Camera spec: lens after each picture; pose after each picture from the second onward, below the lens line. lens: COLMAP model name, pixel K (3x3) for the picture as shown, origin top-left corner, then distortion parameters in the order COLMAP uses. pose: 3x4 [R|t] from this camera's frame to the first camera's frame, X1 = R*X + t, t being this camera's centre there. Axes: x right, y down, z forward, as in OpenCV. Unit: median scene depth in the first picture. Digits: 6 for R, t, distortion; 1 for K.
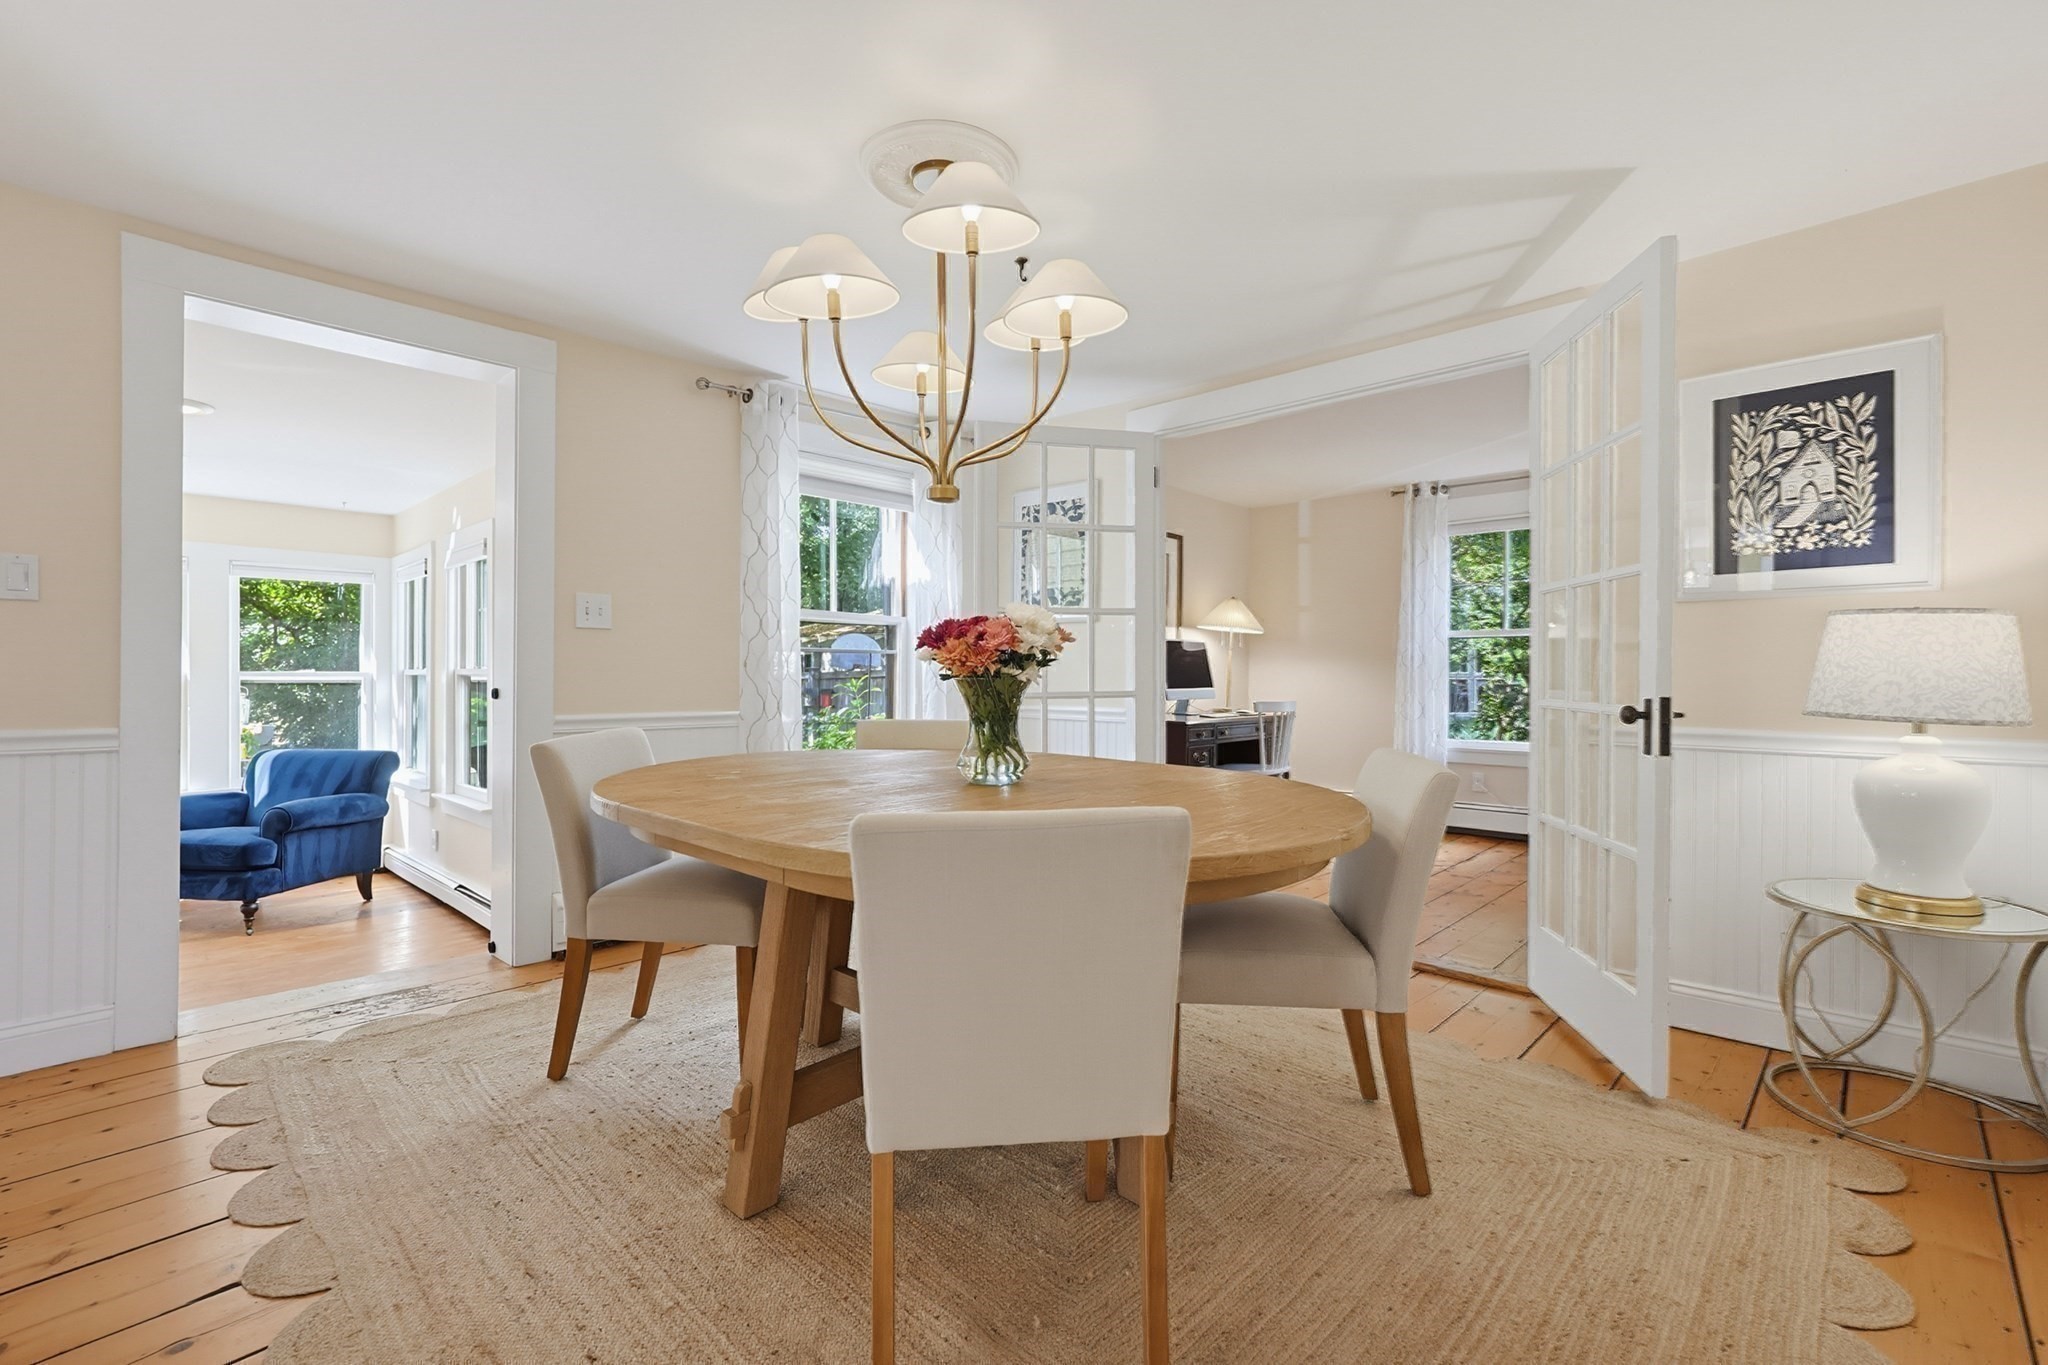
lens RADIAL K [[885.8, 0, 1025.5], [0, 885.8, 678.6], [0, 0, 1]] dist [0.004374, -0.000330]
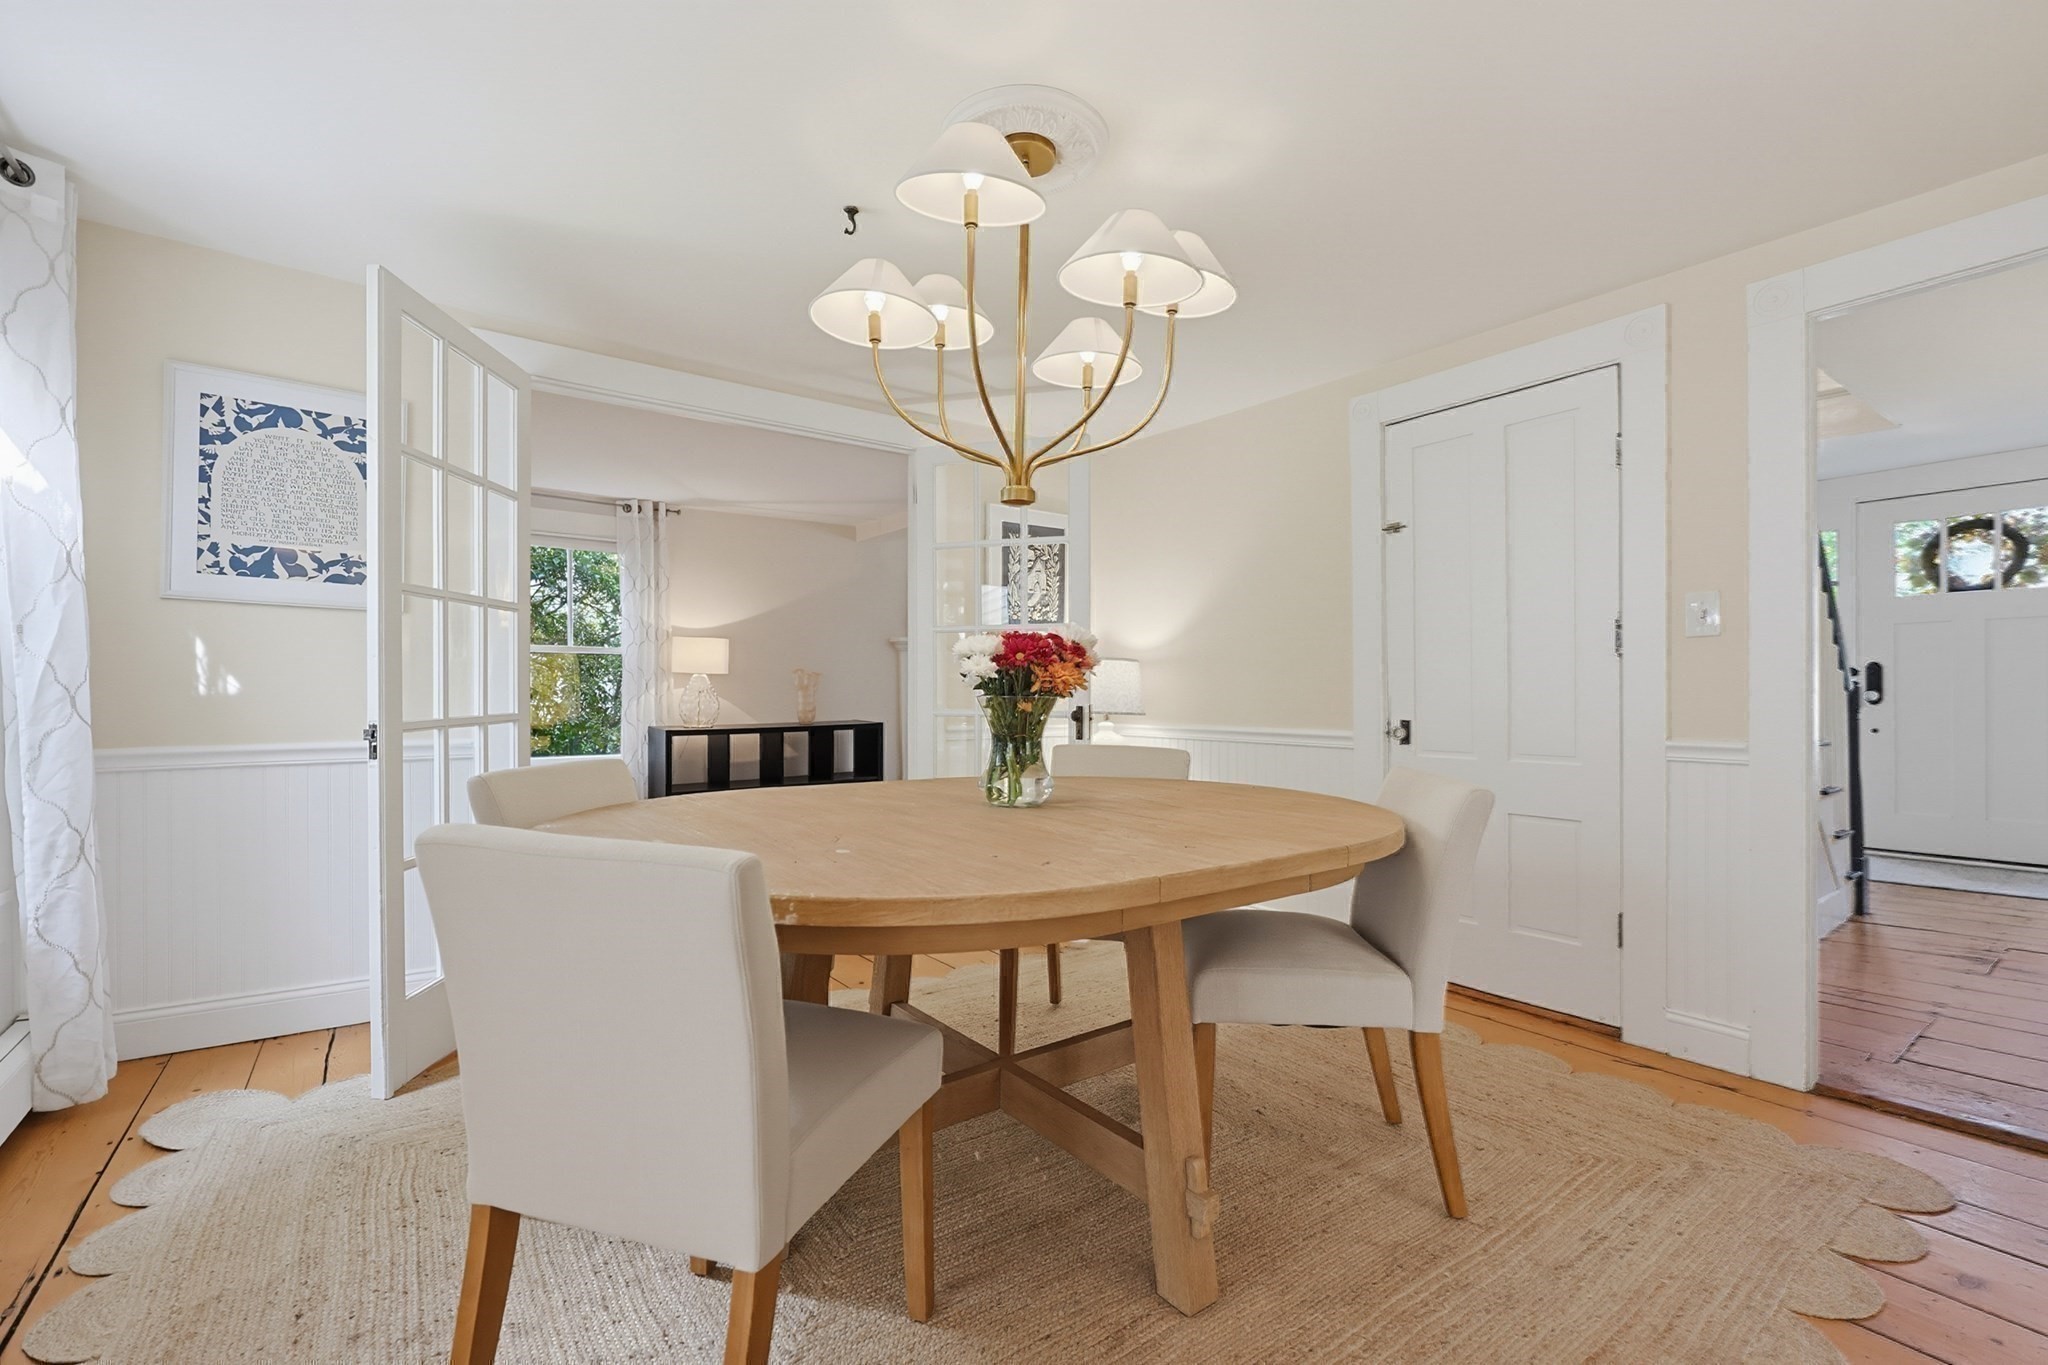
lens RADIAL K [[885.8, 0, 1017.4], [0, 885.8, 688.8], [0, 0, 1]] dist [0.004374, -0.000330]
pose [[0.183169, 0.003553, 0.983075, -0.831917], [0.007446, 0.999960, -0.005001, -0.001638], [-0.983053, 0.008236, 0.183136, 0.715269]]
